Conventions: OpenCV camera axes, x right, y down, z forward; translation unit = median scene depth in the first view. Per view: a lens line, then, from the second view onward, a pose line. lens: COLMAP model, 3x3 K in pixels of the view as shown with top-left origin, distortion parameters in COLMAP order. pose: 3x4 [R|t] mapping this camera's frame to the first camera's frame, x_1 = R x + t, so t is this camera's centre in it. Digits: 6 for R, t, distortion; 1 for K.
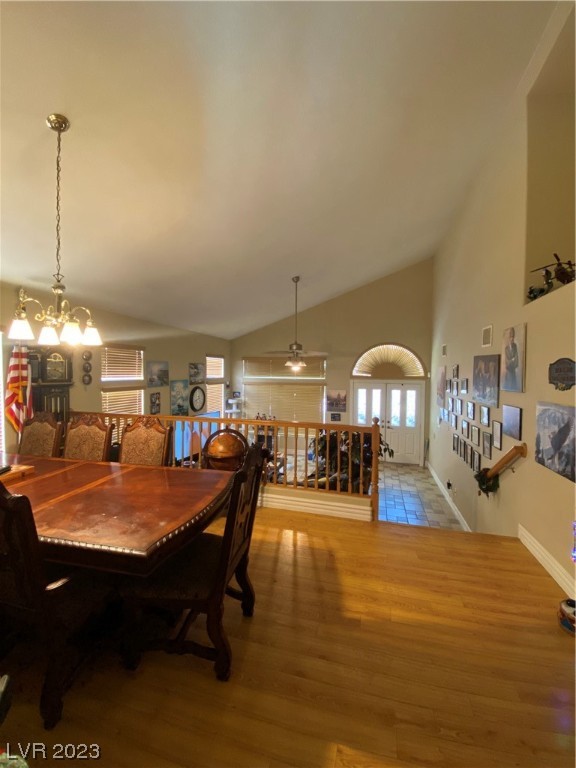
lens RADIAL K [[308.2, 0, 290.4], [0, 308.2, 386.1], [0, 0, 1]] dist [0.017820, -0.018754]
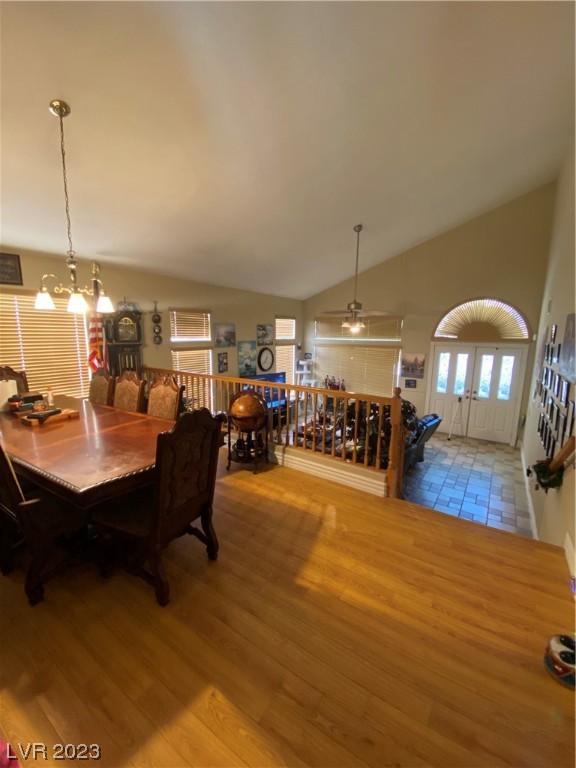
lens RADIAL K [[308.2, 0, 290.4], [0, 308.2, 386.1], [0, 0, 1]] dist [0.017820, -0.018754]
pose [[0.947253, 0.055767, -0.315598, 0.141430], [-0.015267, 0.991479, 0.129372, -0.006324], [0.320123, -0.117730, 0.940032, 0.038333]]
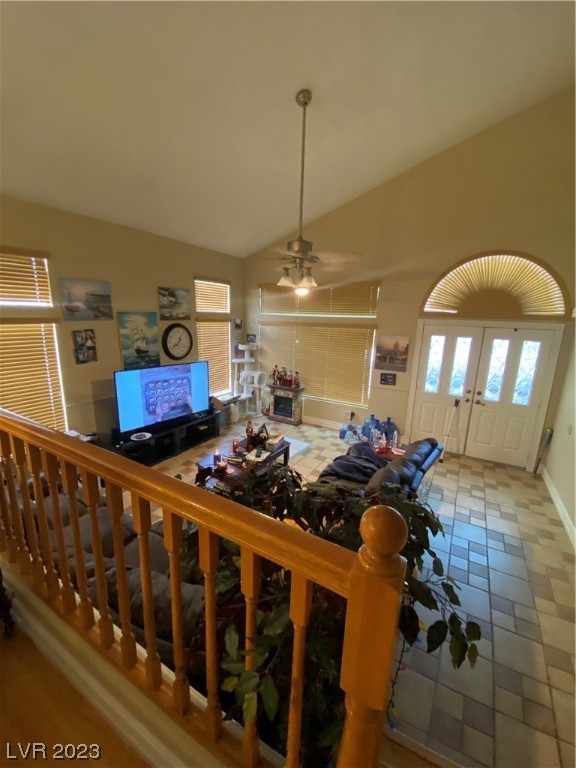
lens RADIAL K [[308.2, 0, 290.4], [0, 308.2, 386.1], [0, 0, 1]] dist [0.017820, -0.018754]
pose [[0.968994, 0.072958, -0.236068, 0.145266], [-0.030340, 0.983316, 0.179359, 0.009085], [0.245215, -0.166635, 0.955040, 0.470639]]
